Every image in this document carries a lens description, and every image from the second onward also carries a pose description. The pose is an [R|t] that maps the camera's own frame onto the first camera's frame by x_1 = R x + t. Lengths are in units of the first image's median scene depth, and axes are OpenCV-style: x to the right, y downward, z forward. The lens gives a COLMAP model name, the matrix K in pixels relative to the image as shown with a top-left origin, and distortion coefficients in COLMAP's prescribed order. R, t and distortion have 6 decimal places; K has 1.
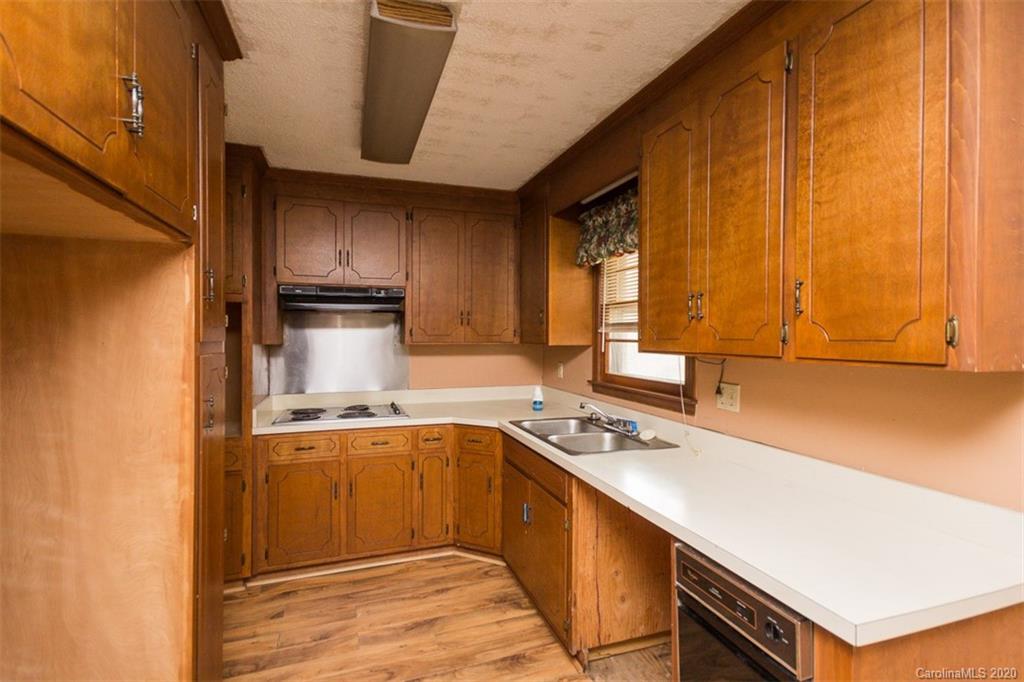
lens RADIAL K [[474.1, 0, 514.6], [0, 474.1, 339.4], [0, 0, 1]] dist [0.024084, -0.000808]
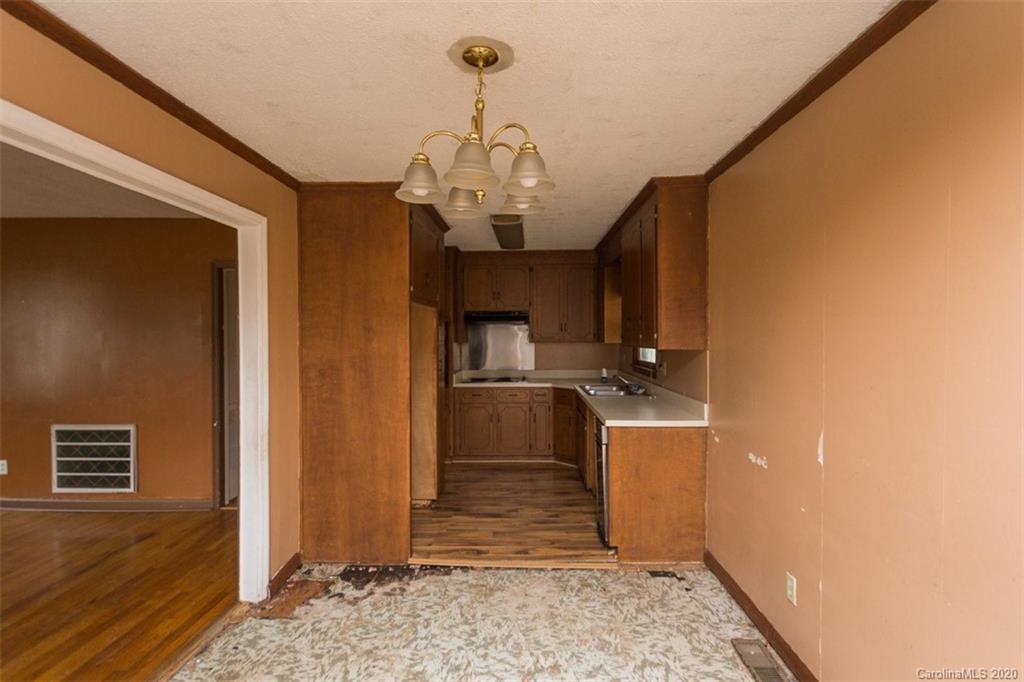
lens RADIAL K [[474.1, 0, 511.3], [0, 474.1, 338.2], [0, 0, 1]] dist [0.024084, -0.000808]
pose [[0.929612, -0.000860, -0.368538, 0.393486], [0.002000, 0.999994, 0.002712, -0.012546], [0.368534, -0.003258, 0.929609, -0.727147]]
